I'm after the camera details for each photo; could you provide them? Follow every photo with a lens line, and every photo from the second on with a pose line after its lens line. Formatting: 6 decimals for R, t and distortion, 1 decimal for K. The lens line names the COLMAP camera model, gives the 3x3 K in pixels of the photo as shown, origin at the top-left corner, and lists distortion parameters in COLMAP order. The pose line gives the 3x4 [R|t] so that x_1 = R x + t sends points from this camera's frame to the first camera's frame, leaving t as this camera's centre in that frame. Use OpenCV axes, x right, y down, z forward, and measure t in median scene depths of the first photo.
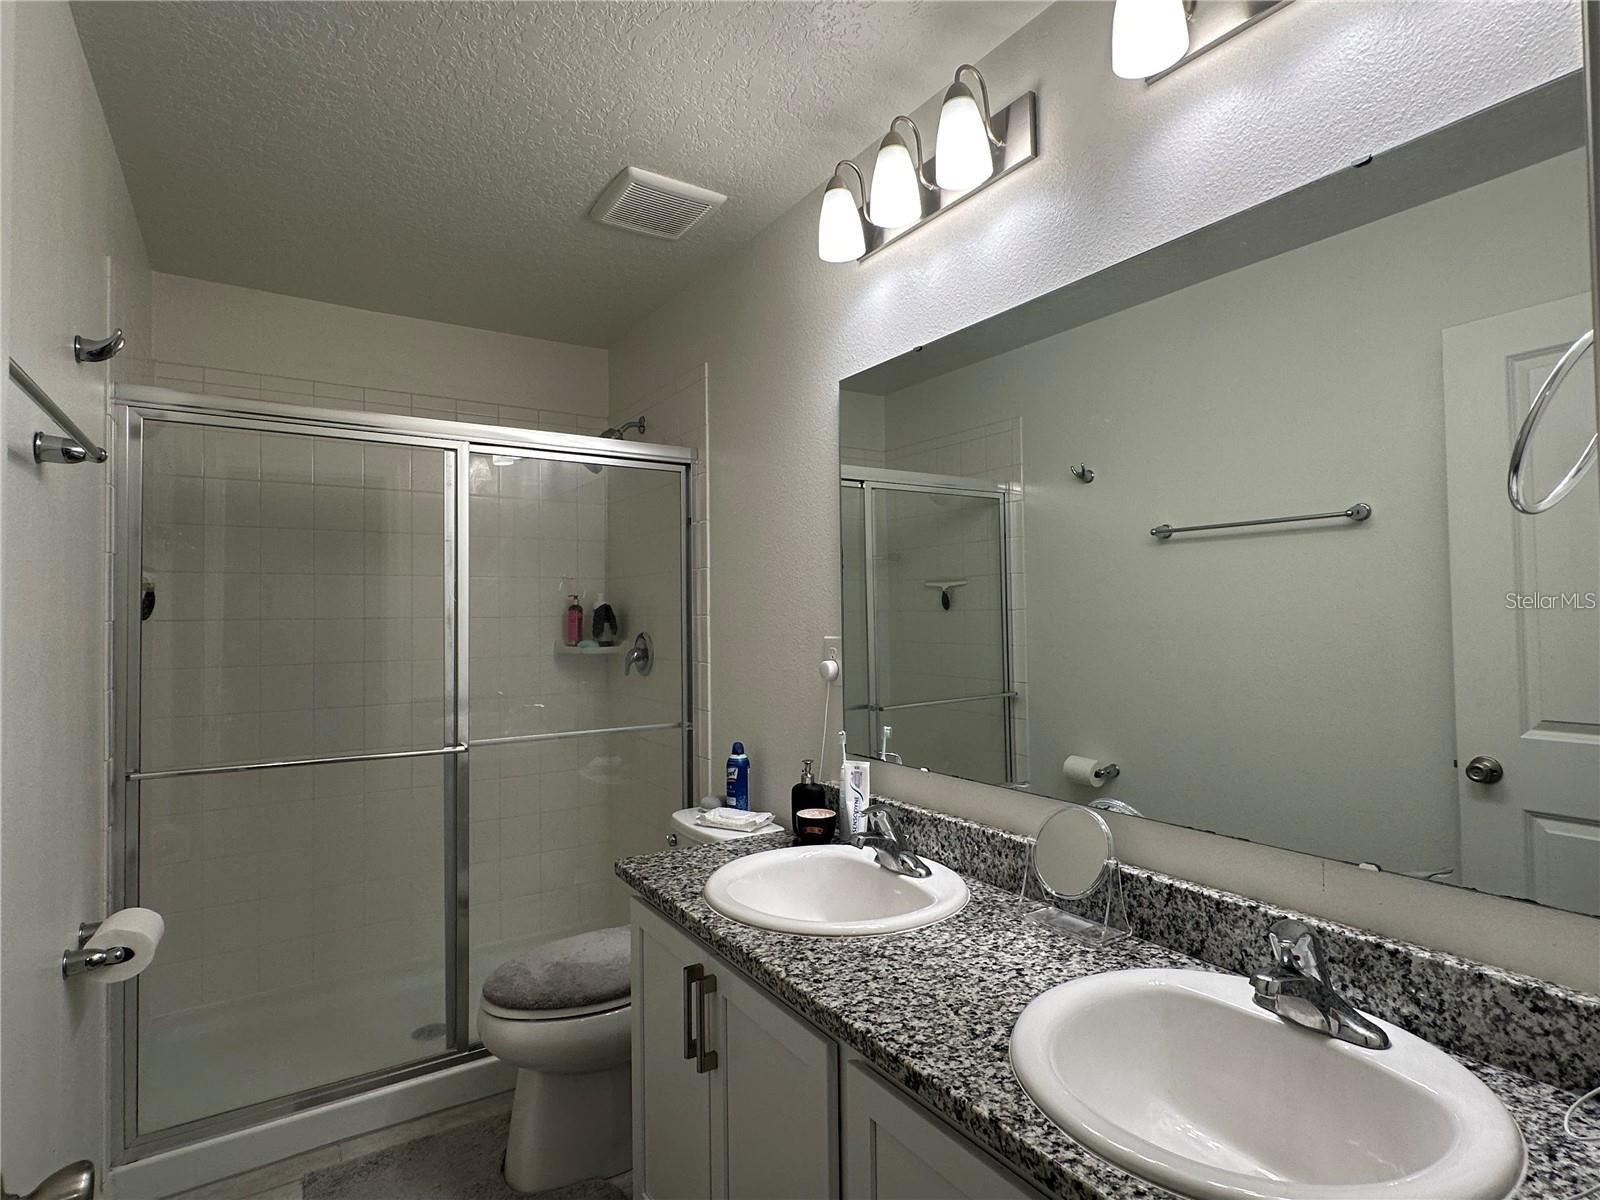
lens RADIAL K [[822.4, 0, 797.7], [0, 822.4, 595.3], [0, 0, 1]] dist [0.000014, 0.000226]
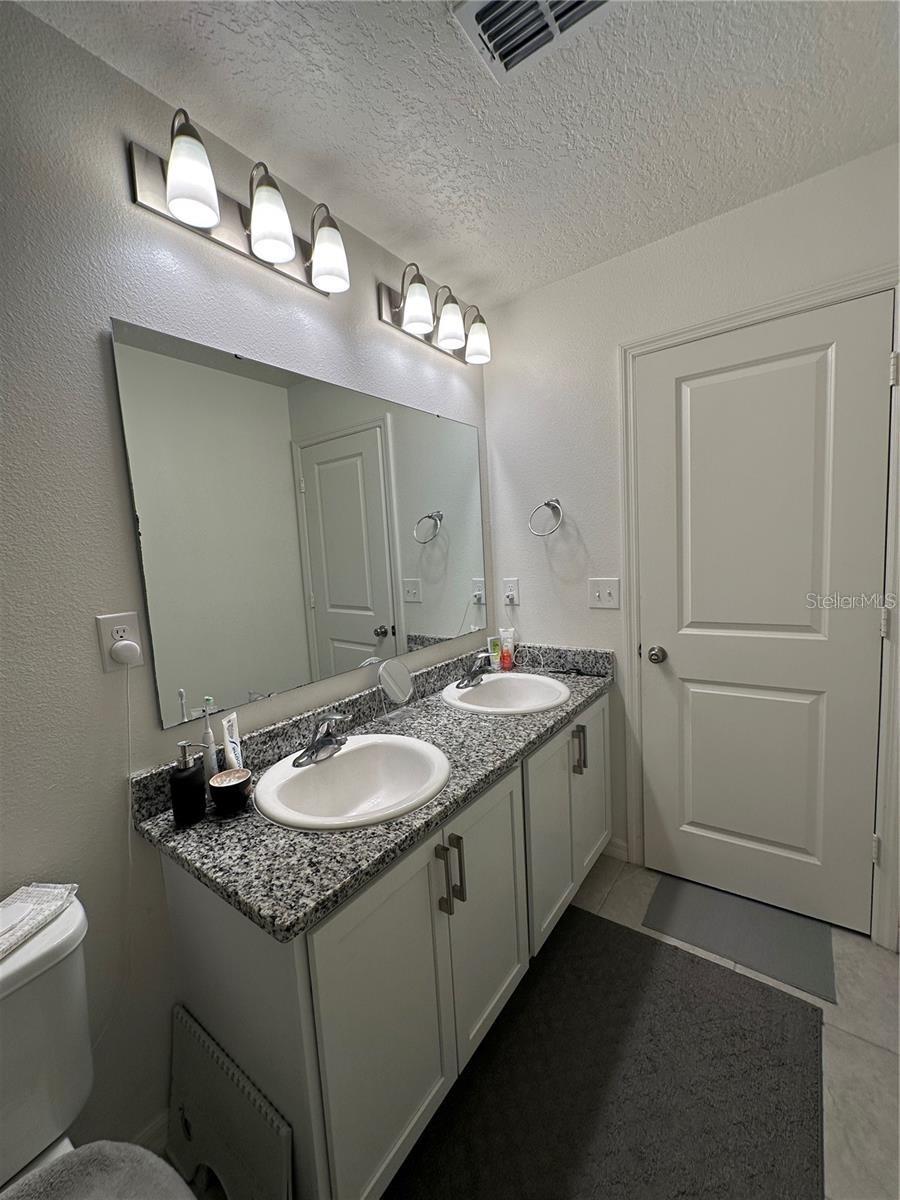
lens RADIAL K [[478.7, 0, 450.0], [0, 478.7, 600.0], [0, 0, 1]] dist [0.000932, 0.000273]
pose [[-0.348491, -0.072511, 0.934503, -0.812818], [0.033242, 0.995420, 0.089634, 0.003109], [-0.936722, 0.062301, -0.344485, 1.244495]]
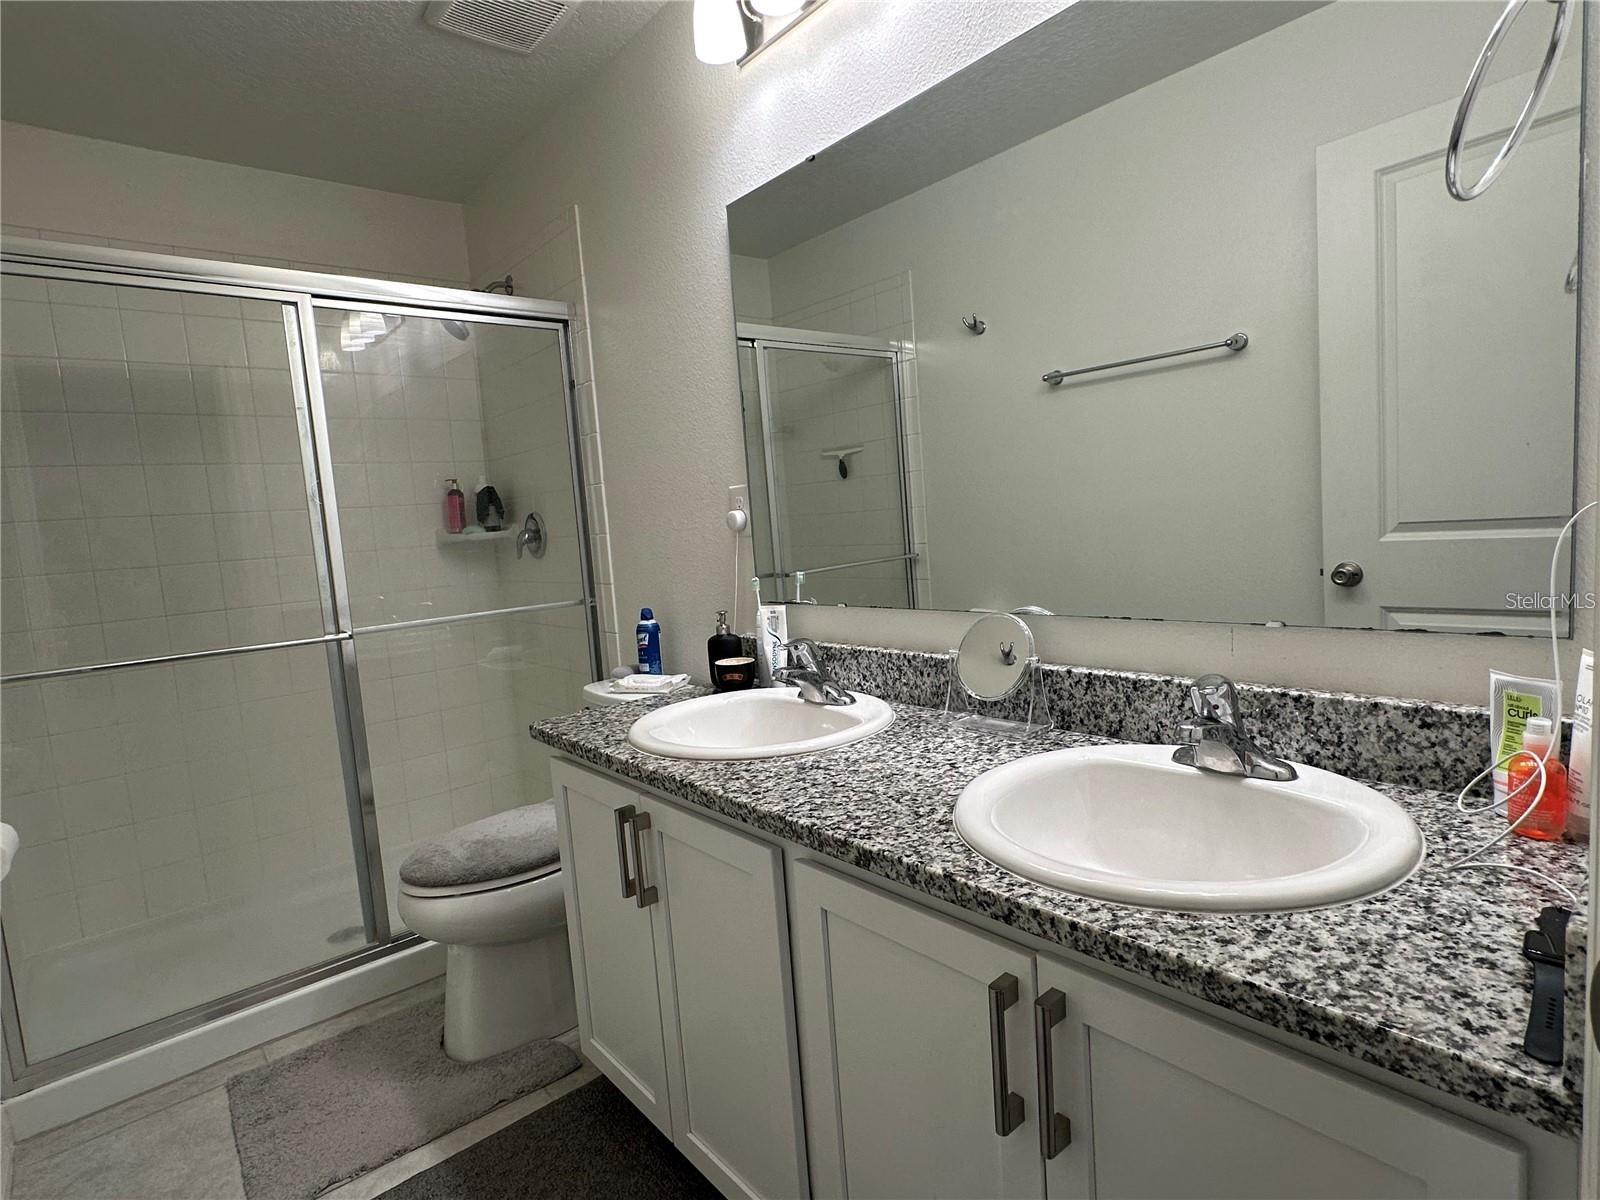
lens RADIAL K [[822.4, 0, 797.7], [0, 822.4, 595.3], [0, 0, 1]] dist [0.000014, 0.000226]
pose [[0.989217, -0.074884, 0.125867, -0.027905], [0.059936, 0.991129, 0.118620, 0.099730], [-0.133633, -0.109797, 0.984930, 0.039340]]
